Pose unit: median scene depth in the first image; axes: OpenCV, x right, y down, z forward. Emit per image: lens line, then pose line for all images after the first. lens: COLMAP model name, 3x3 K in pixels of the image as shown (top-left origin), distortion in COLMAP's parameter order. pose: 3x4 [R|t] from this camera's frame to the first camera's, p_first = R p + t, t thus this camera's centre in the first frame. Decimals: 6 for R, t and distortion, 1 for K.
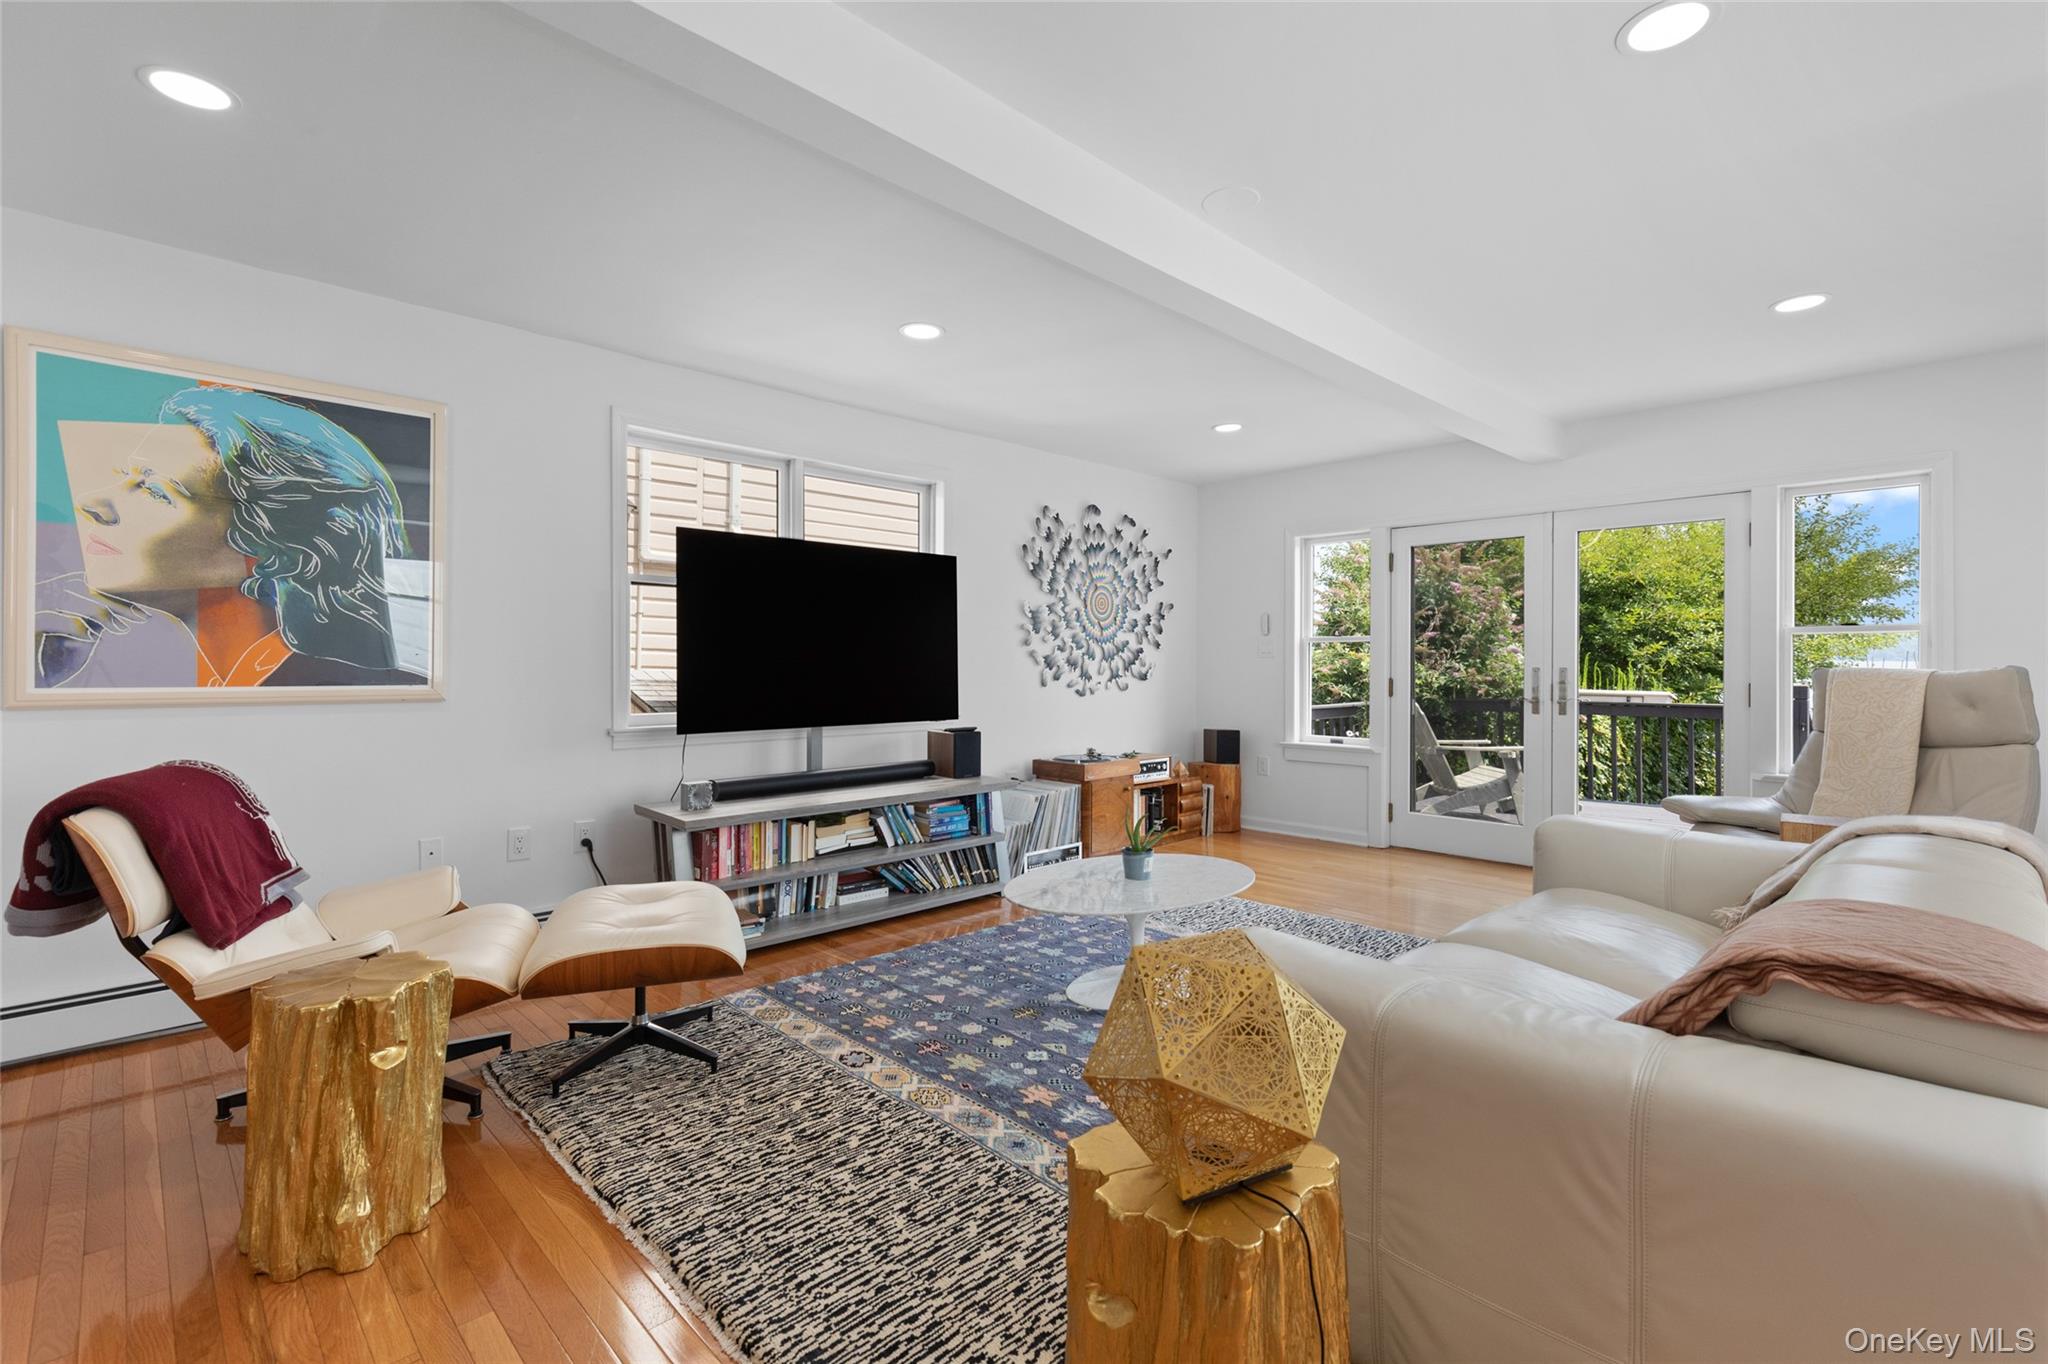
lens RADIAL K [[947.8, 0, 1011.0], [0, 947.8, 668.9], [0, 0, 1]] dist [0.002376, -0.000224]
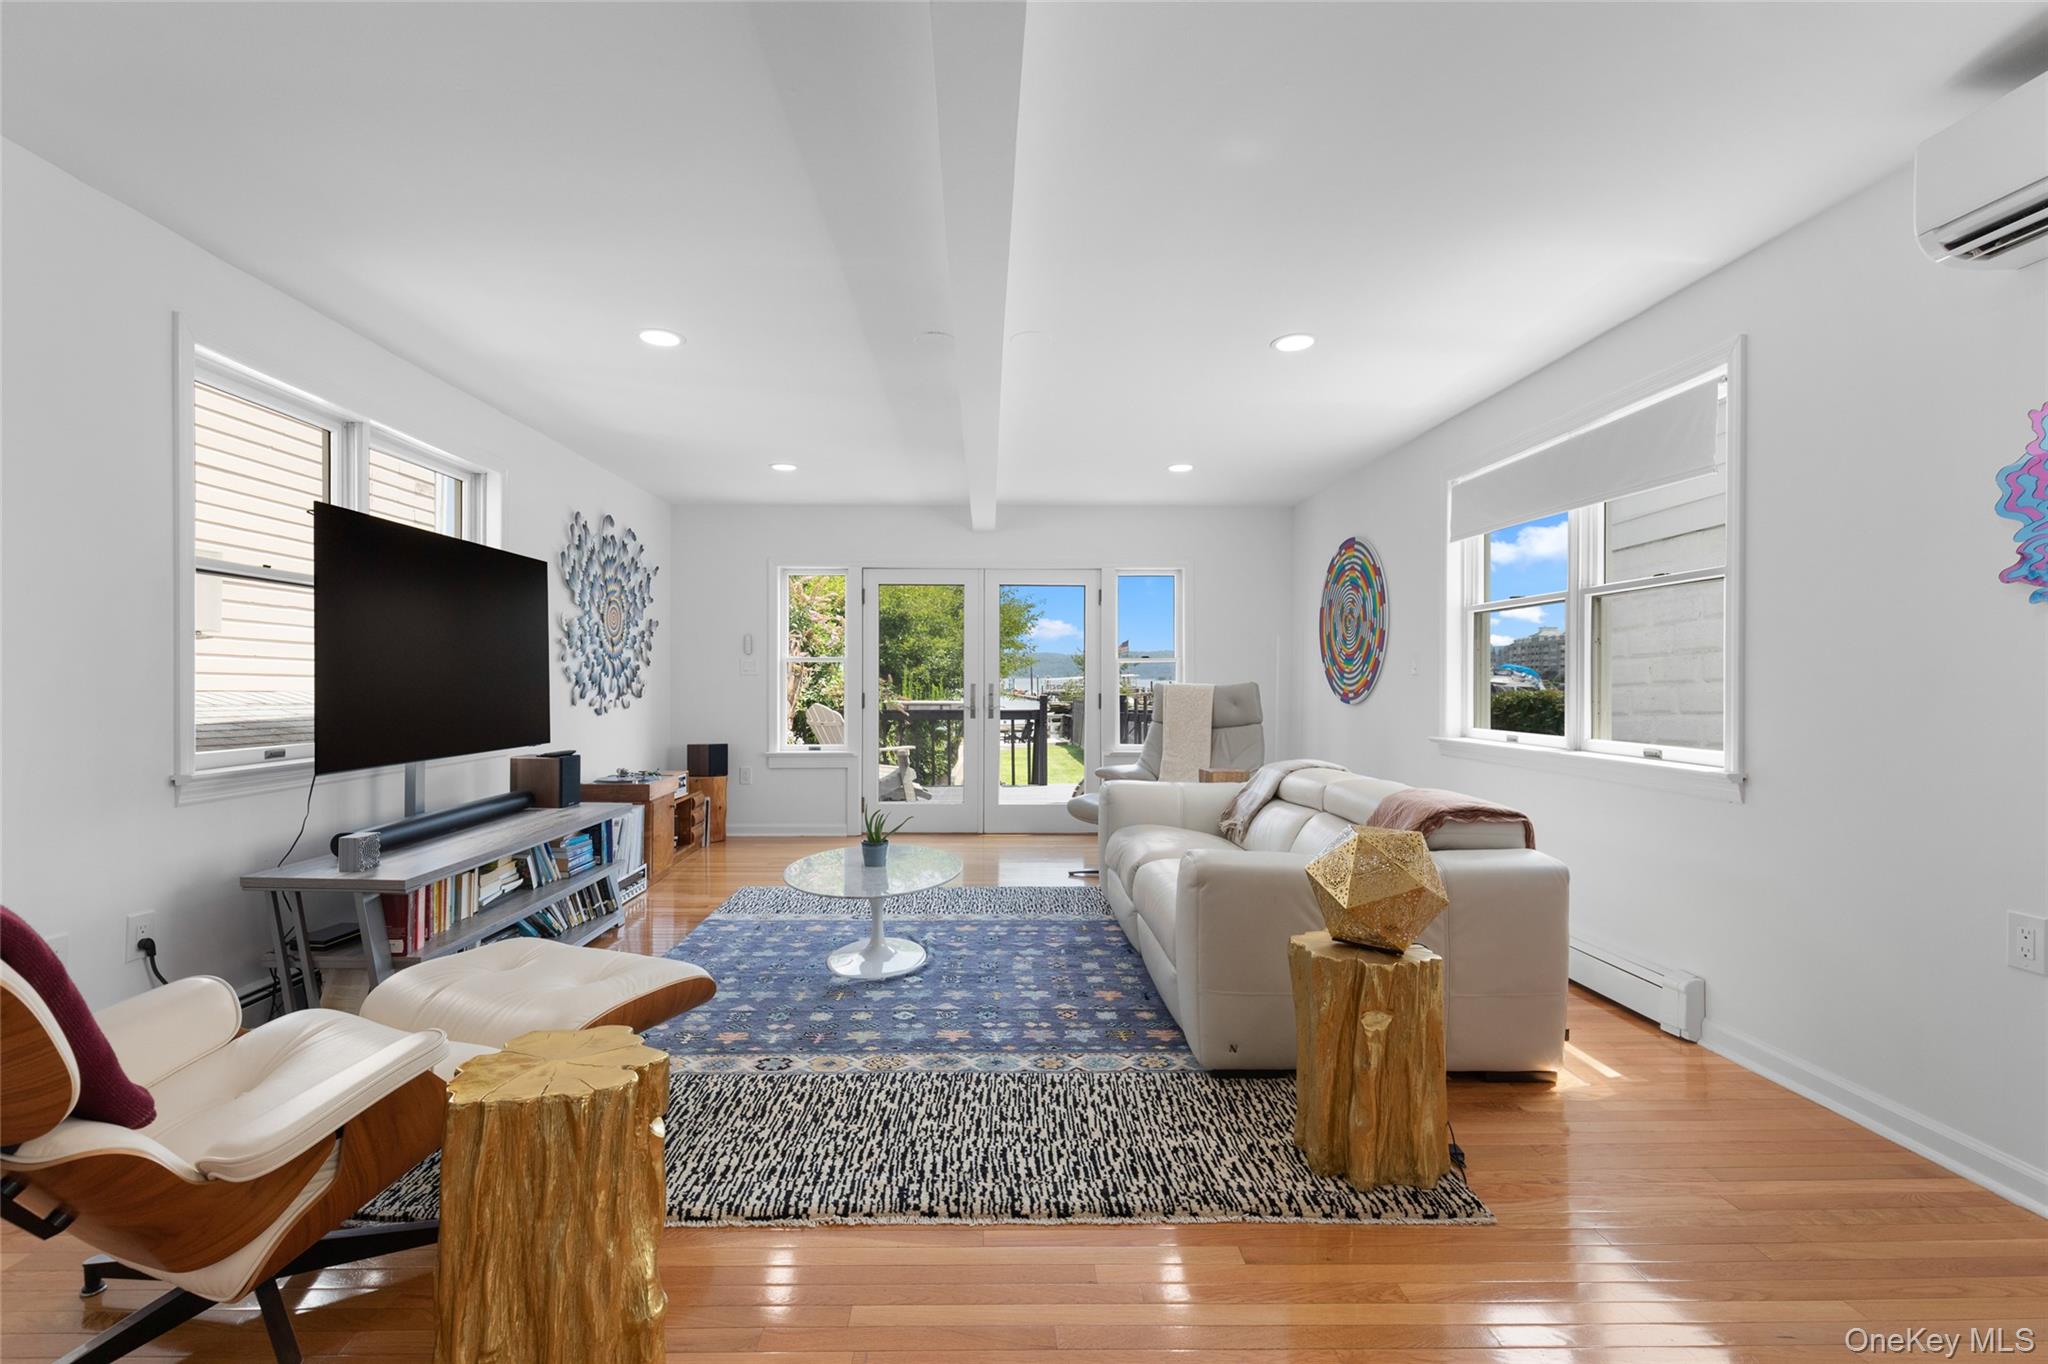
lens RADIAL K [[949.2, 0, 1024.0], [0, 949.2, 682.0], [0, 0, 1]] dist [0.011229, -0.000134]
pose [[0.670634, -0.001133, 0.741787, -0.495384], [0.003694, 0.999992, -0.001813, -0.001639], [-0.741779, 0.003956, 0.670633, 0.065738]]
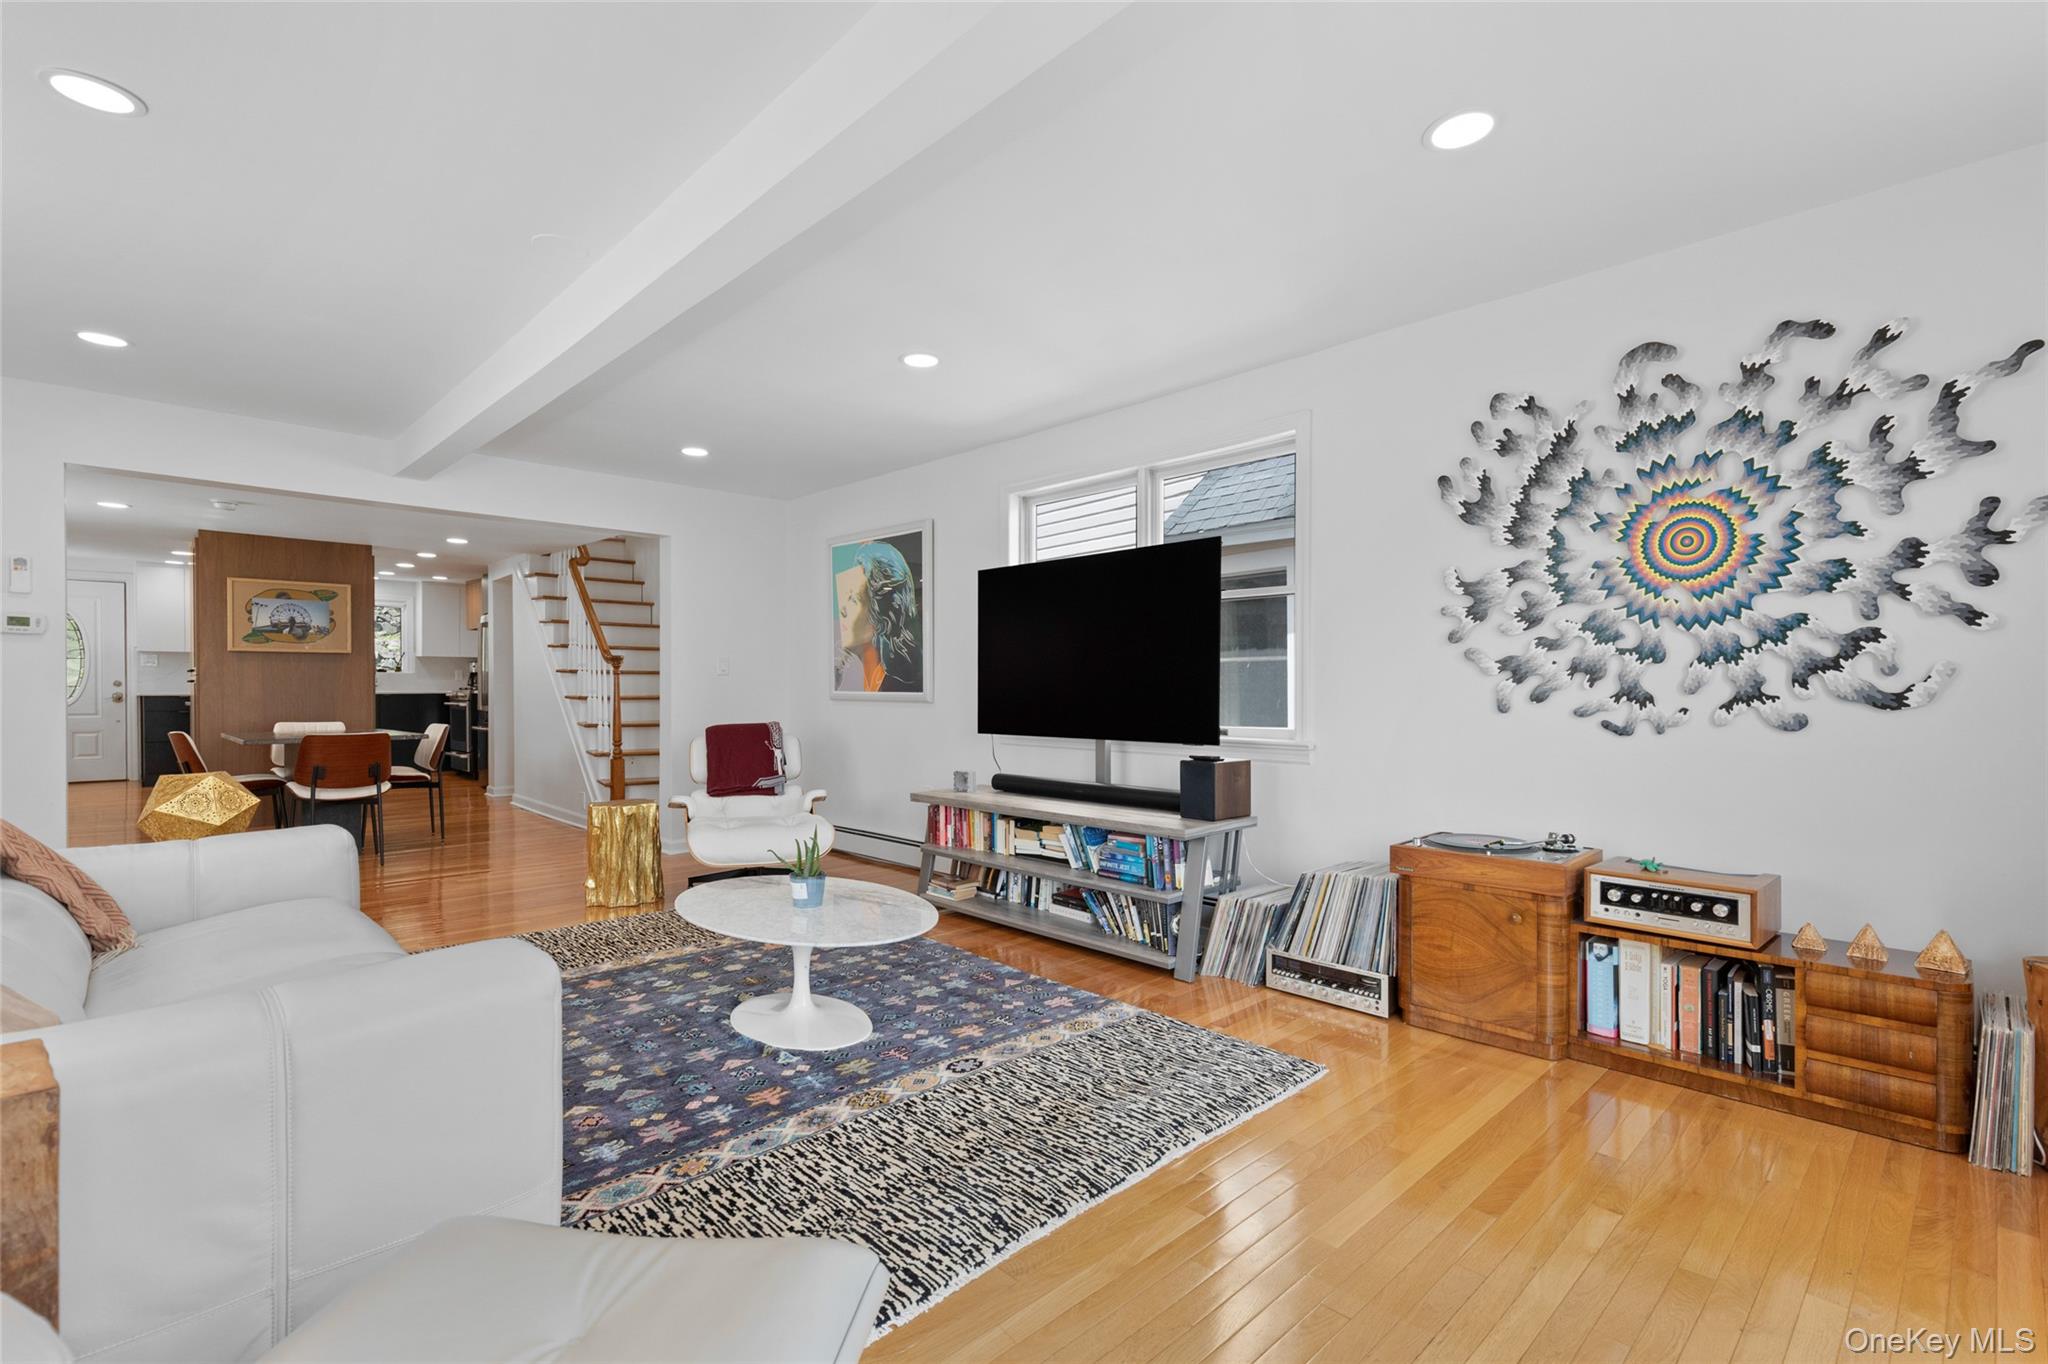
lens RADIAL K [[918.3, 0, 995.5], [0, 918.3, 703.0], [0, 0, 1]] dist [0.022044, -0.017890]
pose [[-0.025924, 0.012530, -0.999585, 0.817173], [-0.008514, 0.999882, 0.012755, 0.011723], [0.999628, 0.008841, -0.025814, 0.975088]]
